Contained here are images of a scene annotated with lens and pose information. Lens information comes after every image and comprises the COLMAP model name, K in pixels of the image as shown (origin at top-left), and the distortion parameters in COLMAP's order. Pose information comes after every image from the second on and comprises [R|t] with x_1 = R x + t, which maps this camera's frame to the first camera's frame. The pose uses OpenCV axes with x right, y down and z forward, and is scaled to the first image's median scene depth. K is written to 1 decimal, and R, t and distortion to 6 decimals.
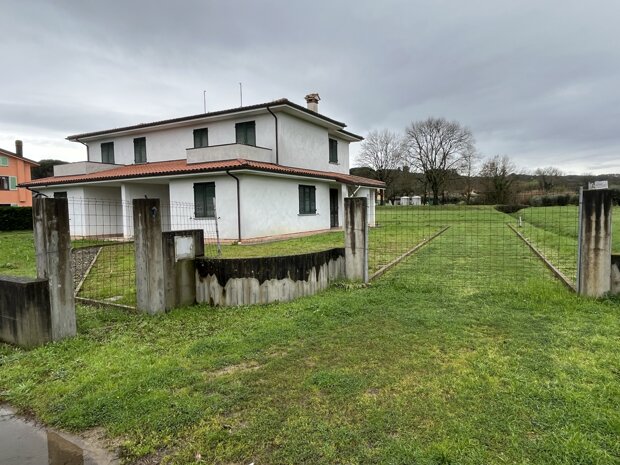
lens RADIAL K [[406.6, 0, 310.0], [0, 406.6, 232.5], [0, 0, 1]] dist [-0.003272, -0.001020]
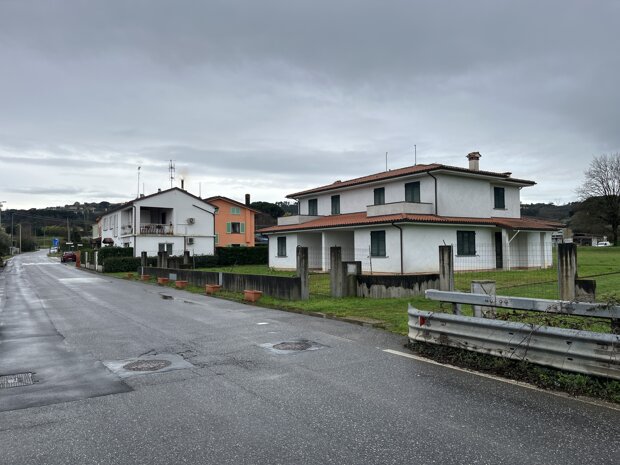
lens RADIAL K [[458.1, 0, 310.0], [0, 458.1, 232.5], [0, 0, 1]] dist [0.000982, -0.000210]
pose [[0.900180, -0.007346, -0.435456, 0.186041], [-0.033283, 0.995773, -0.085600, 0.019774], [0.434244, 0.091549, 0.896131, -0.435738]]
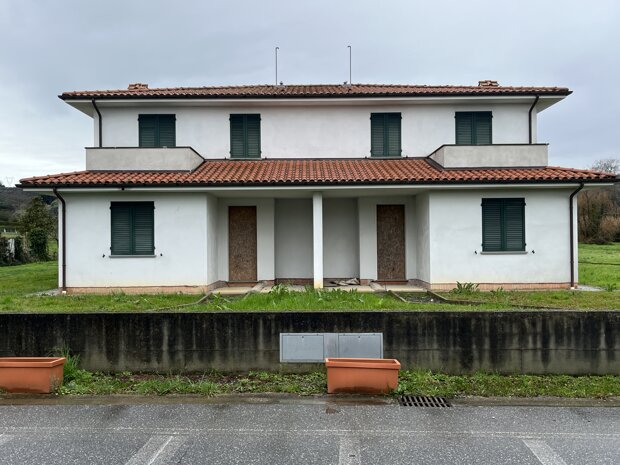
lens RADIAL K [[634.7, 0, 309.1], [0, 634.7, 243.5], [0, 0, 1]] dist [0.011135, 0.005512]
pose [[0.879133, 0.009241, 0.476486, -0.940365], [0.020591, 0.998142, -0.057349, 0.002825], [-0.476131, 0.060229, 0.877309, 0.224844]]
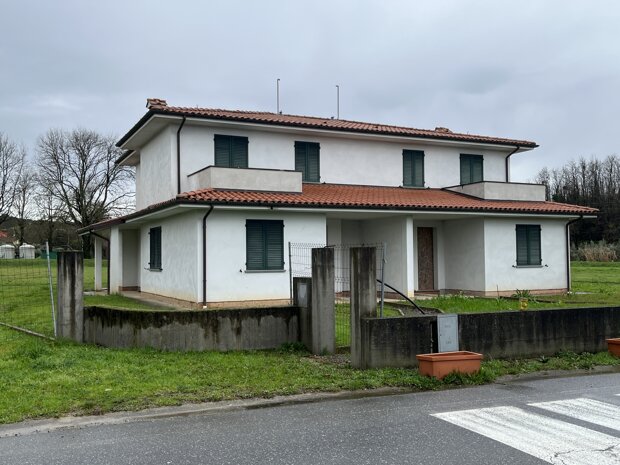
lens RADIAL K [[645.3, 0, 306.0], [0, 645.3, 232.5], [0, 0, 1]] dist [0.010085, 0.000750]
pose [[0.589403, 0.045665, 0.806547, -1.501499], [0.045589, 0.994930, -0.089646, -0.004599], [-0.806551, 0.089607, 0.584333, 0.528161]]
